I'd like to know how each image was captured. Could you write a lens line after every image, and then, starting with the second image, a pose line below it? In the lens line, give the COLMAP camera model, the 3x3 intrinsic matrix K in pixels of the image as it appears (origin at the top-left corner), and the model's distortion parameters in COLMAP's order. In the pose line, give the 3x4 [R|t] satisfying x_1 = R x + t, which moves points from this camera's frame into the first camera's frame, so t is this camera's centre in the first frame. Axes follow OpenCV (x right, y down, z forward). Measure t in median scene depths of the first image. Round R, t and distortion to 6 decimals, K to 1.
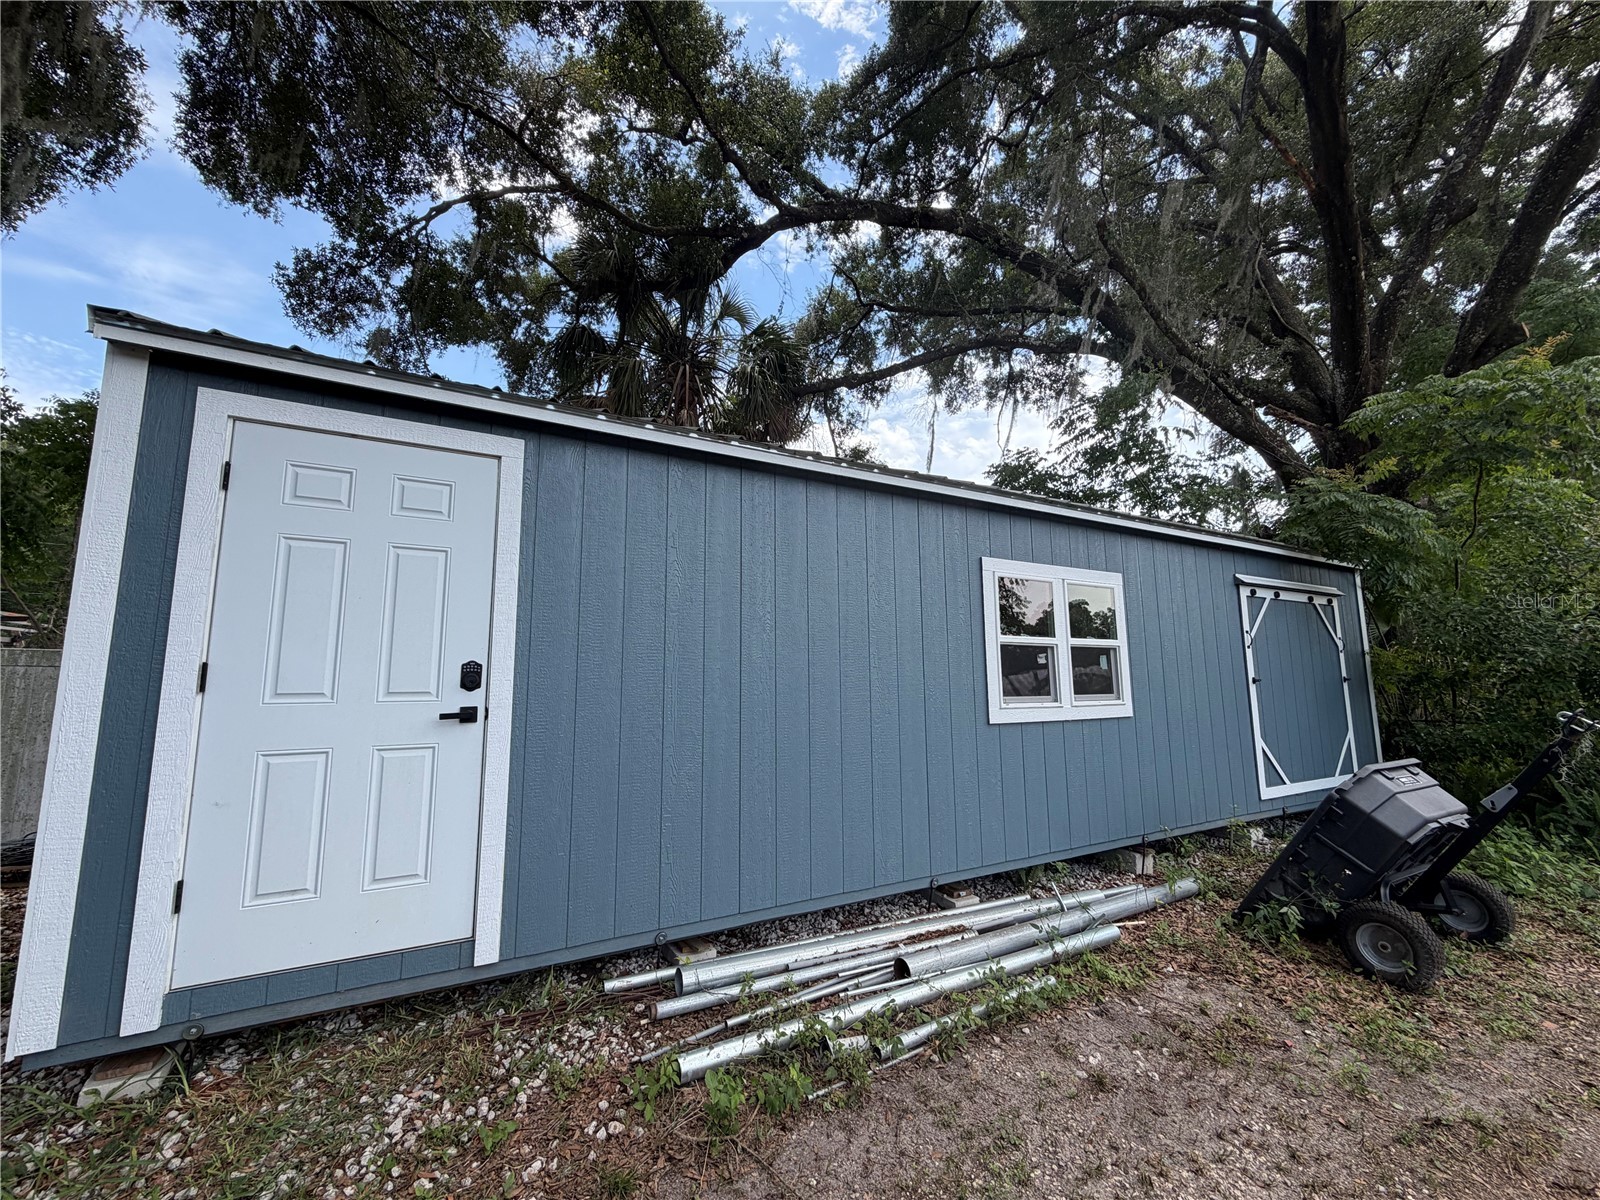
lens RADIAL K [[634.4, 0, 798.6], [0, 634.4, 603.7], [0, 0, 1]] dist [0.002727, 0.001794]
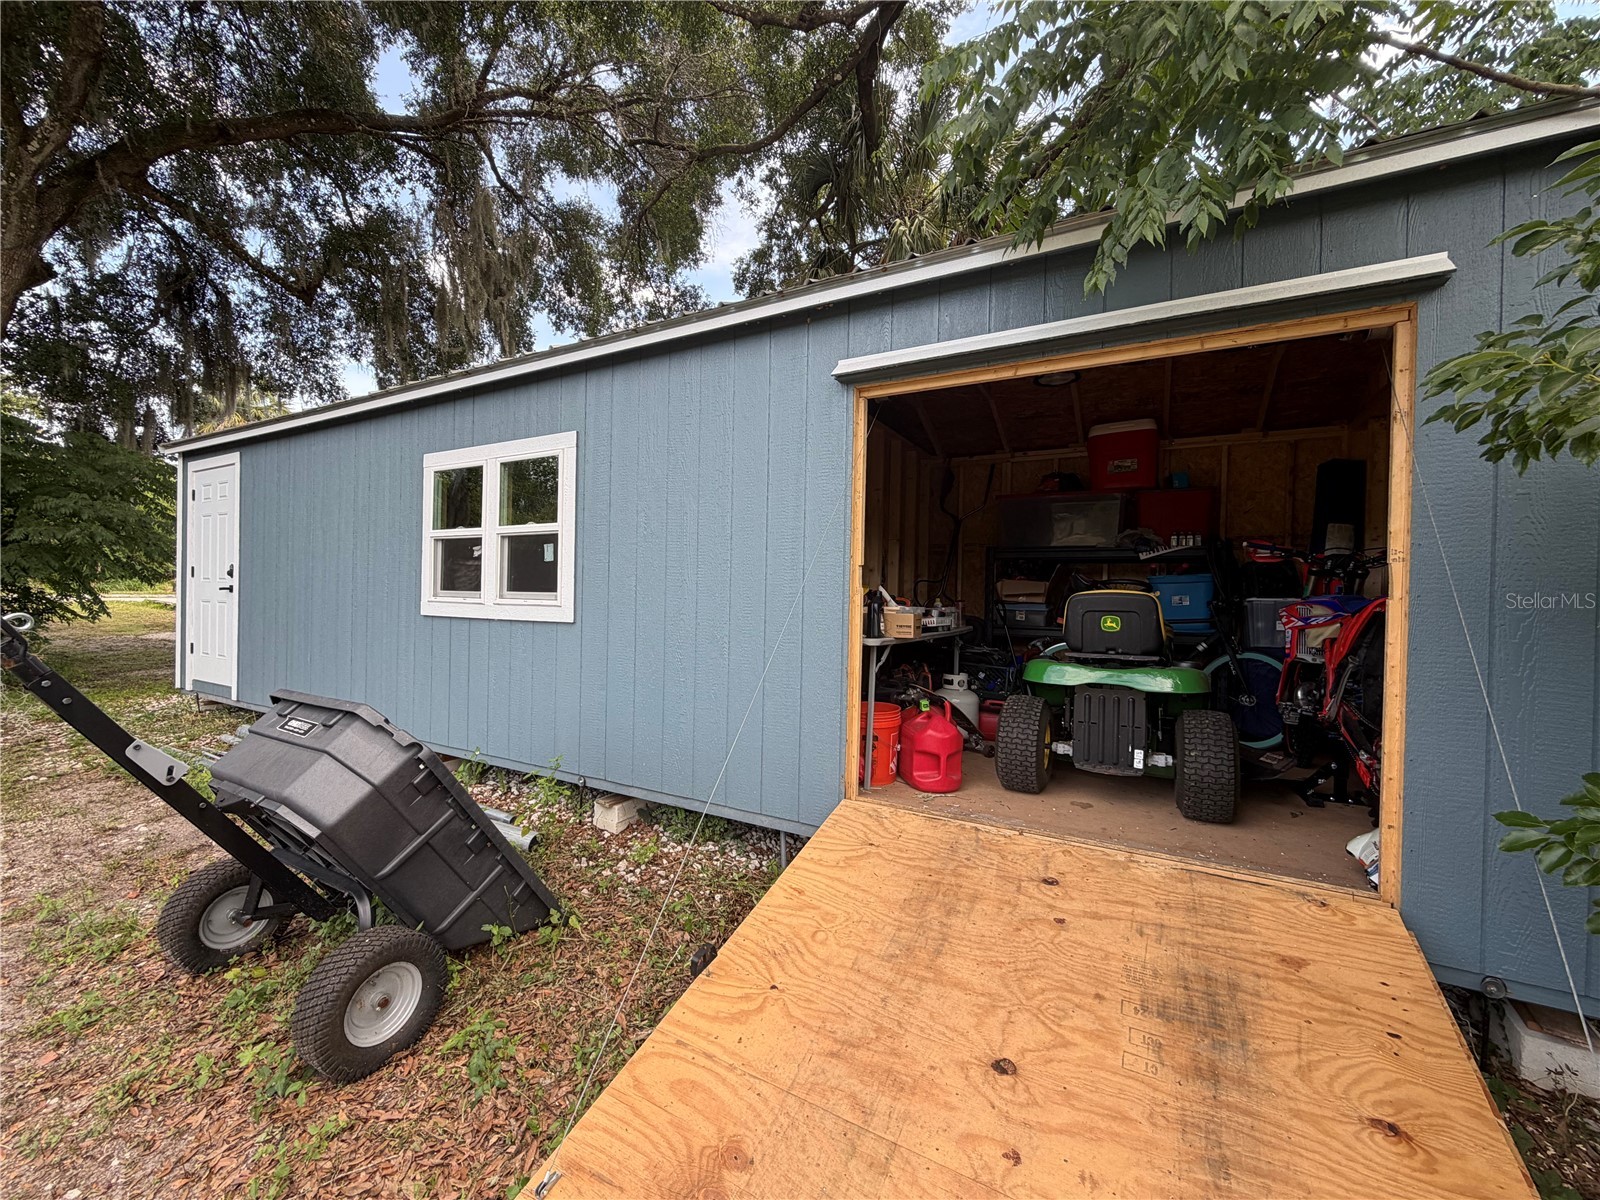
lens RADIAL K [[634.4, 0, 799.0], [0, 634.4, 596.3], [0, 0, 1]] dist [0.002727, 0.001794]
pose [[0.528730, 0.020546, -0.848542, 1.427698], [0.087189, 0.993104, 0.078374, 0.120491], [0.844300, -0.115422, 0.523292, 0.909023]]
